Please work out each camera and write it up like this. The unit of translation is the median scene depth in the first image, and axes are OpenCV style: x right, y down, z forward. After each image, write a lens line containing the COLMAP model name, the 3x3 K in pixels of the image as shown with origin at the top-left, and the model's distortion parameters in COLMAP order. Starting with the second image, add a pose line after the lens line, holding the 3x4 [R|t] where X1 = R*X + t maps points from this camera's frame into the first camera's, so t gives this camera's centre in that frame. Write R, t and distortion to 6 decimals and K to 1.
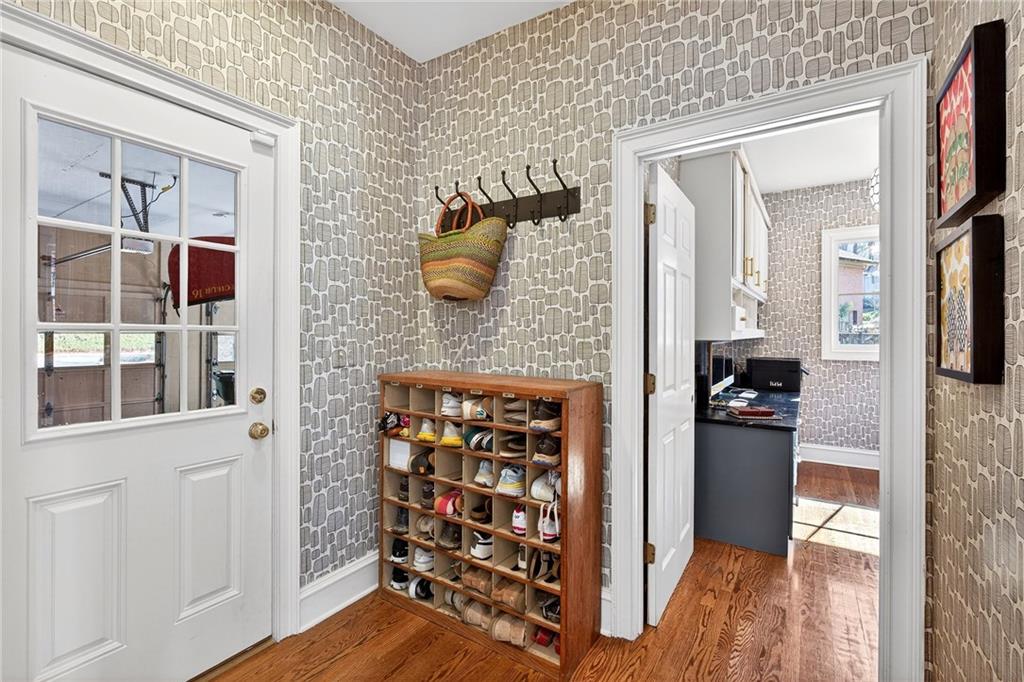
lens RADIAL K [[464.0, 0, 512.0], [0, 464.0, 335.1], [0, 0, 1]] dist [-0.003130, -0.000752]
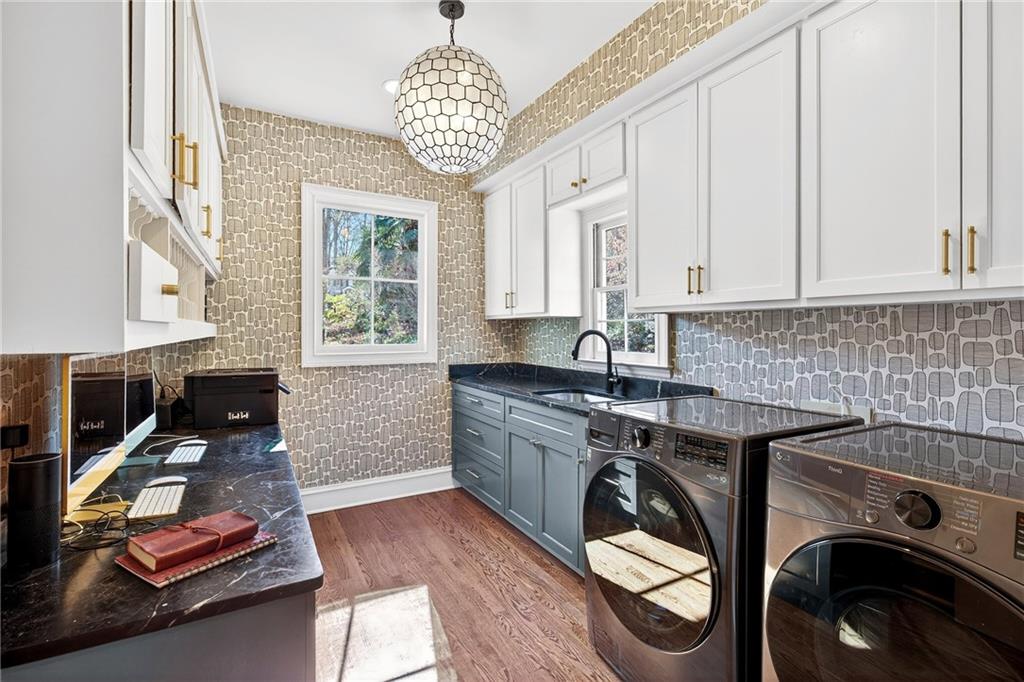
lens RADIAL K [[464.0, 0, 513.5], [0, 464.0, 331.2], [0, 0, 1]] dist [-0.003130, -0.000752]
pose [[0.469010, -0.001223, 0.883192, 0.426904], [0.002739, 0.999996, -0.000070, -0.001826], [-0.883188, 0.002452, 0.469012, 0.829369]]
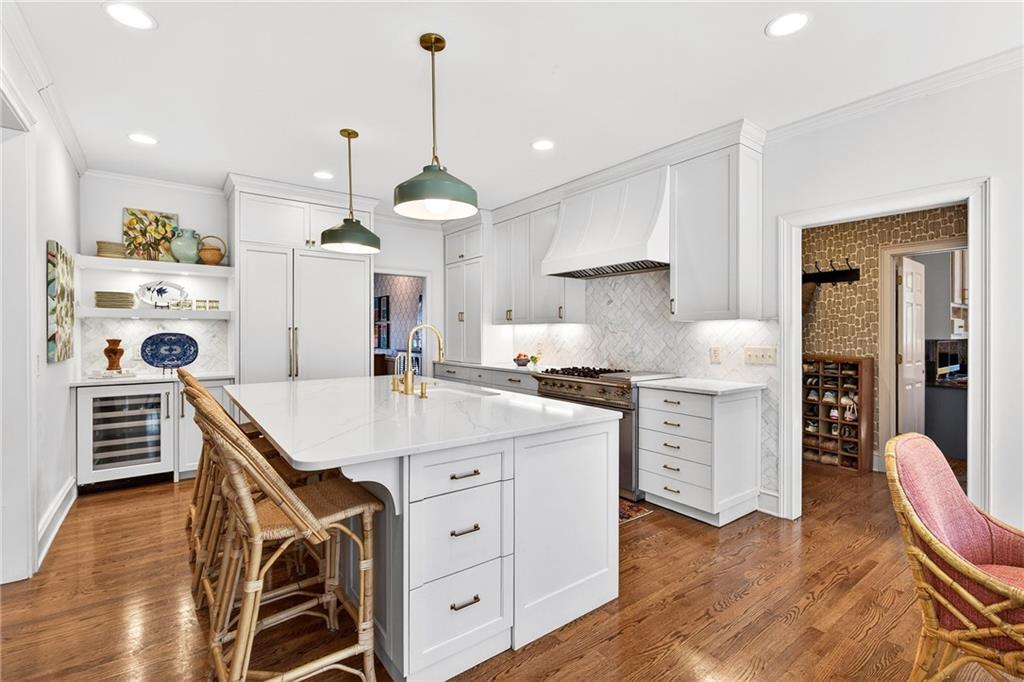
lens RADIAL K [[464.0, 0, 511.1], [0, 464.0, 331.3], [0, 0, 1]] dist [-0.003130, -0.000752]
pose [[0.937698, -0.001631, -0.347448, -0.617746], [-0.001073, 0.999971, -0.007588, -0.005164], [0.347450, 0.007488, 0.937669, -1.571113]]
